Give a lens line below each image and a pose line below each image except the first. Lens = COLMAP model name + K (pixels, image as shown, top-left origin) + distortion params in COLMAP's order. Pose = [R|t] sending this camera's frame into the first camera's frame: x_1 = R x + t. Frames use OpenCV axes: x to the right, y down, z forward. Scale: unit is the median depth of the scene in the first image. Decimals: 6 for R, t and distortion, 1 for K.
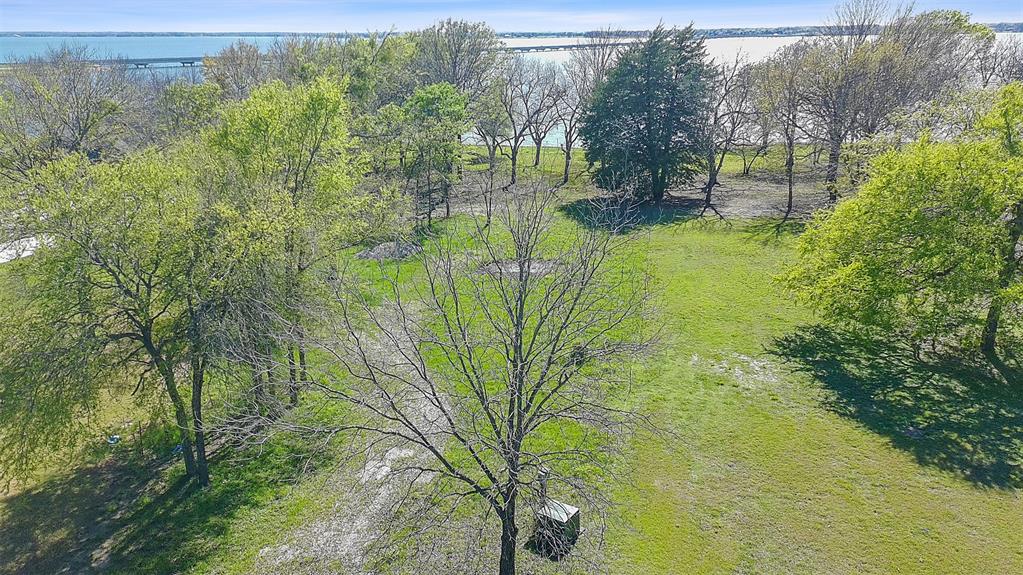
lens RADIAL K [[787.2, 0, 511.5], [0, 787.2, 287.5], [0, 0, 1]] dist [0.074947, -0.057332]
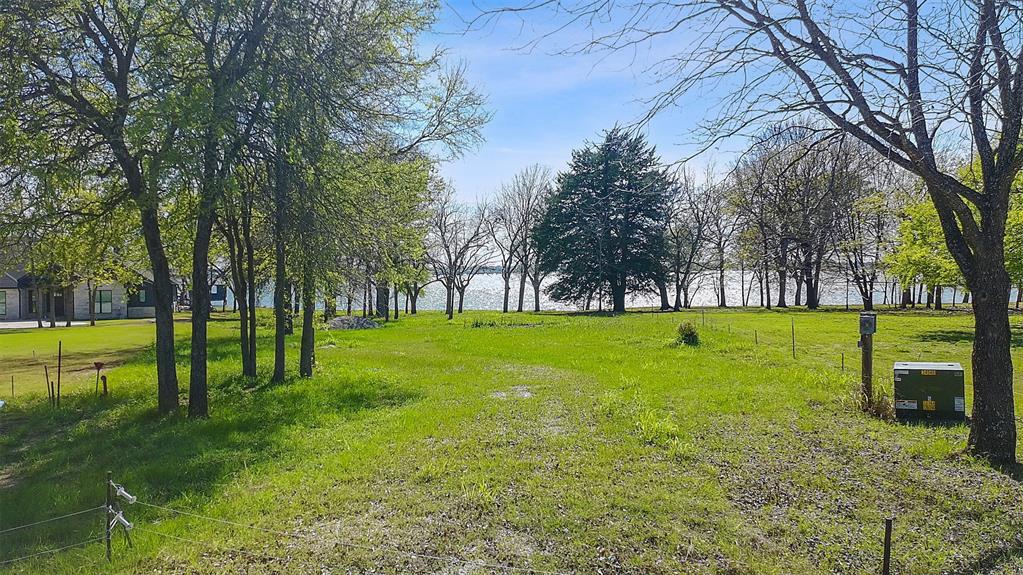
lens RADIAL K [[787.2, 0, 511.5], [0, 787.2, 287.5], [0, 0, 1]] dist [0.074947, -0.057332]
pose [[0.985842, -0.000342, 0.167679, -0.093884], [0.047848, 0.958993, -0.279360, 0.112100], [-0.160708, 0.283428, 0.945432, 0.154703]]
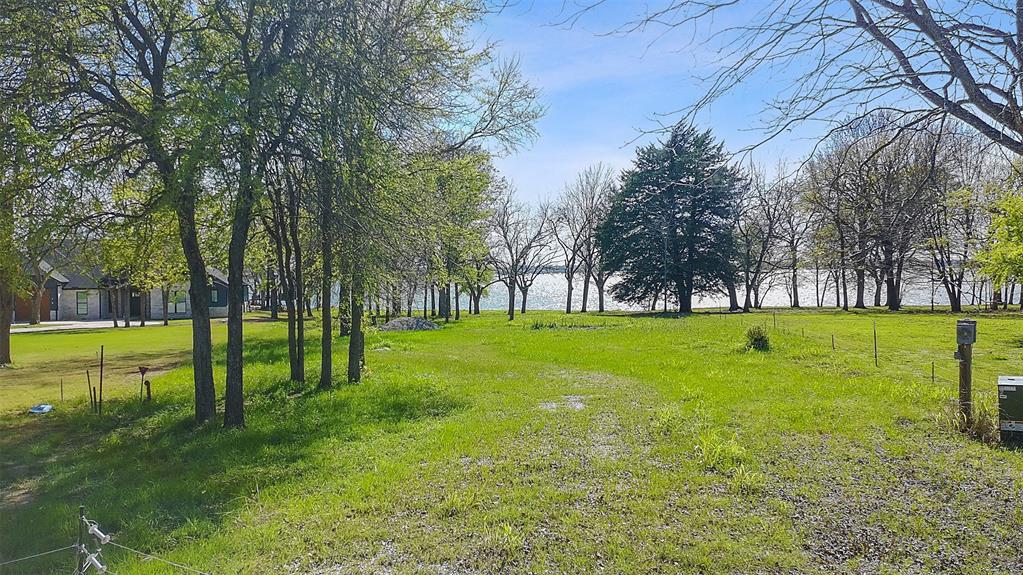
lens RADIAL K [[787.2, 0, 511.5], [0, 787.2, 287.5], [0, 0, 1]] dist [0.074947, -0.057332]
pose [[0.996329, -0.001502, 0.085597, -0.088192], [0.025661, 0.959115, -0.281852, 0.107674], [-0.081674, 0.283013, 0.955632, 0.166622]]
